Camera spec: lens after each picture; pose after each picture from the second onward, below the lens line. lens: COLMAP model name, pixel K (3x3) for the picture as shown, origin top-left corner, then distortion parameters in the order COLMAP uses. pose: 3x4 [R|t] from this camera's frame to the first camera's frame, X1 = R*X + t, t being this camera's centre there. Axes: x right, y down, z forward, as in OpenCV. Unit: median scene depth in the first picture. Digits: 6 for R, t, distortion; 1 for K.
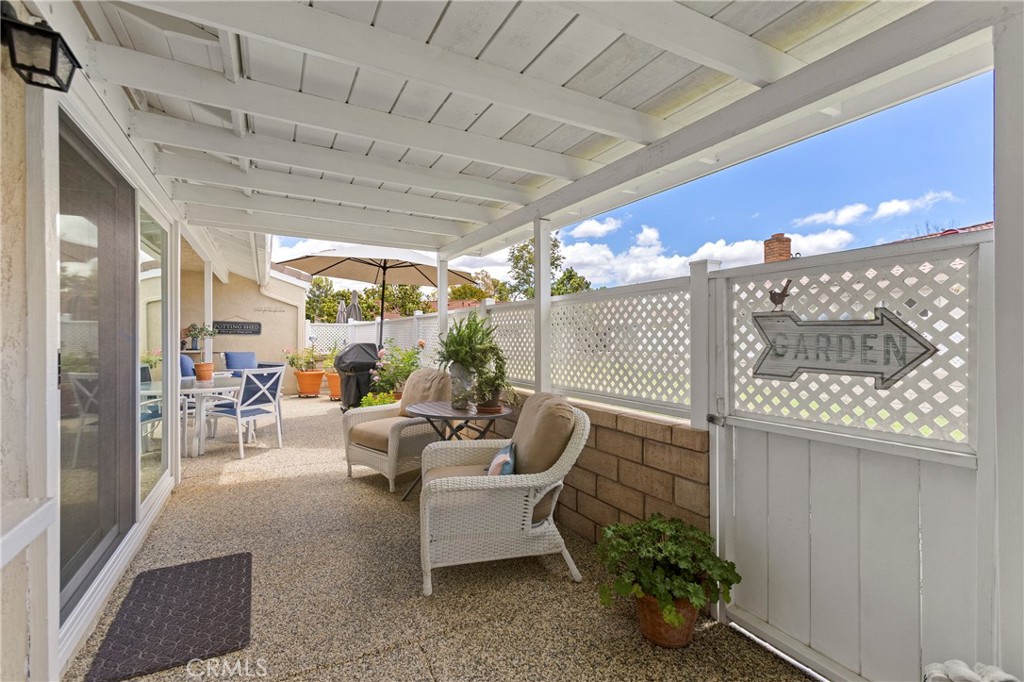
lens RADIAL K [[467.0, 0, 513.3], [0, 467.0, 344.5], [0, 0, 1]] dist [0.030677, 0.000478]
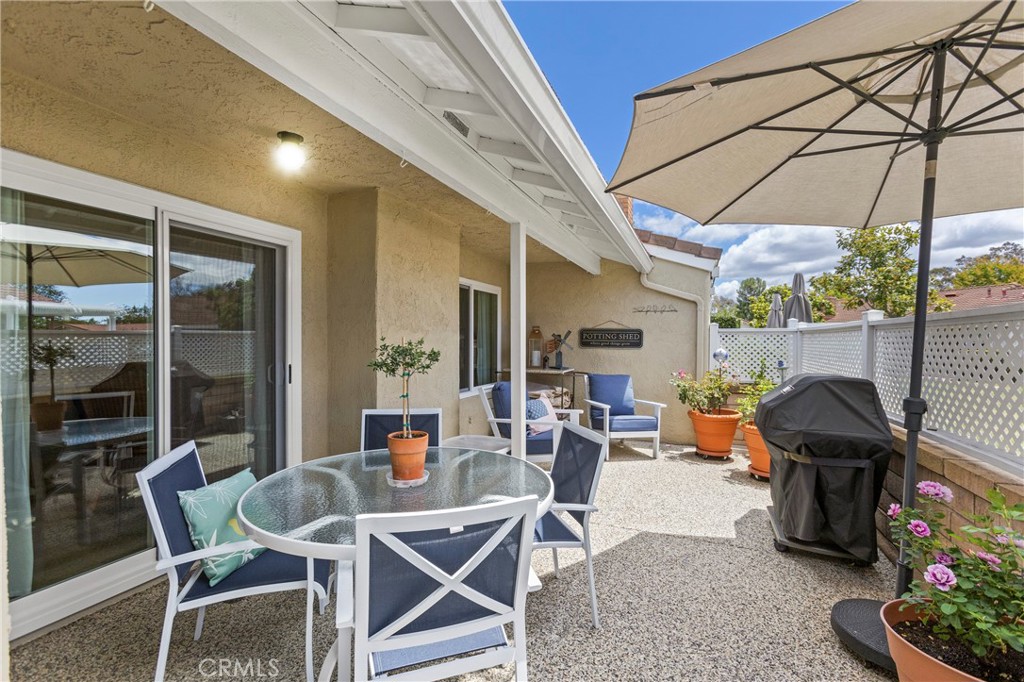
lens RADIAL K [[467.0, 0, 513.3], [0, 467.0, 344.5], [0, 0, 1]] dist [0.030677, 0.000478]
pose [[0.652349, 0.003586, -0.757910, -0.162202], [-0.012753, 0.999899, -0.006245, -0.019603], [0.757812, 0.013740, 0.652329, 0.450235]]
